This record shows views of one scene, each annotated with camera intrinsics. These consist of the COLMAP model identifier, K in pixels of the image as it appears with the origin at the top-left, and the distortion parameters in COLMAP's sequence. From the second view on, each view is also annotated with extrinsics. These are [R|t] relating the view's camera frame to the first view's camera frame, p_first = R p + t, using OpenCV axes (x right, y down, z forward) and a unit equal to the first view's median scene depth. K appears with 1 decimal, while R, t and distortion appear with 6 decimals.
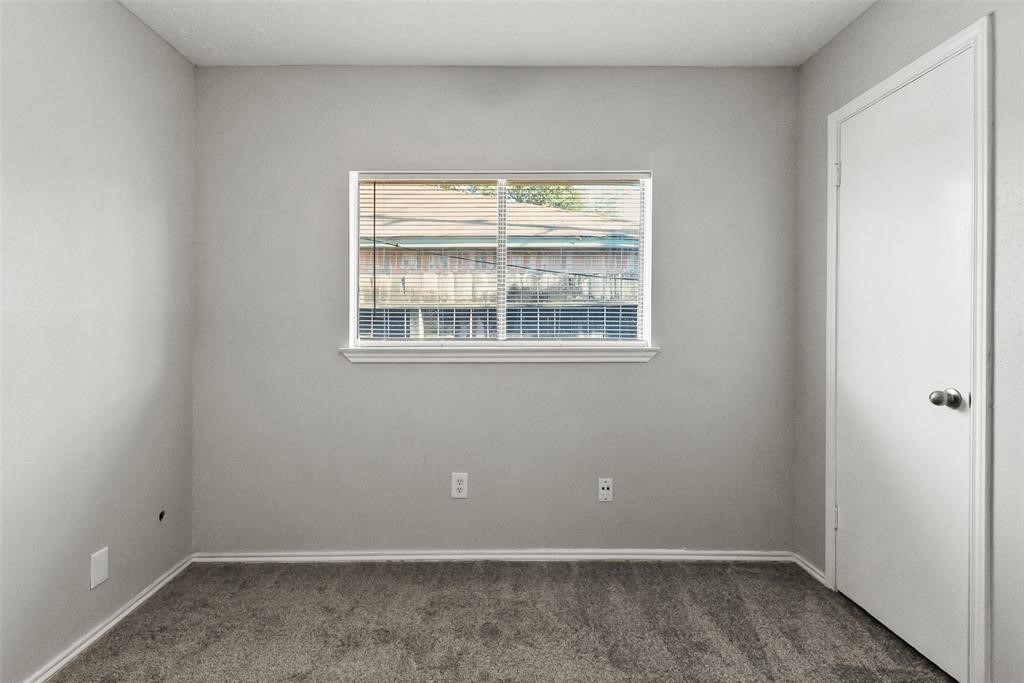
lens RADIAL K [[497.5, 0, 508.4], [0, 497.5, 331.4], [0, 0, 1]] dist [0.002091, -0.001527]
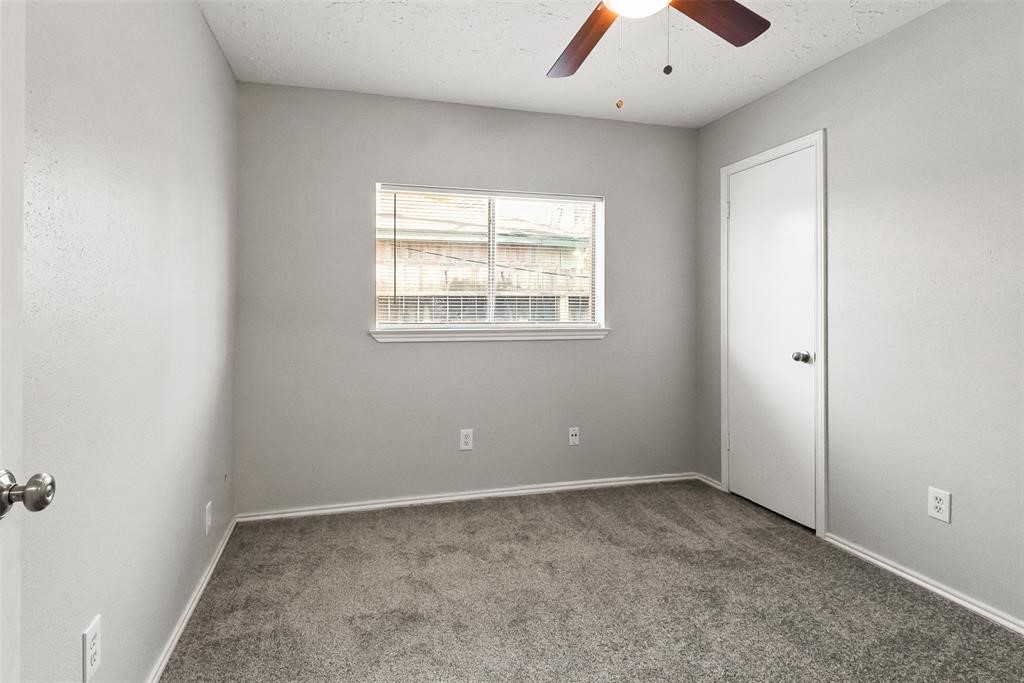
lens RADIAL K [[497.5, 0, 486.7], [0, 497.5, 314.2], [0, 0, 1]] dist [0.002091, -0.001527]
pose [[0.967947, 0.001575, 0.251150, -0.399176], [0.000213, 0.999975, -0.007091, 0.004546], [-0.251155, 0.006917, 0.967922, -0.244335]]
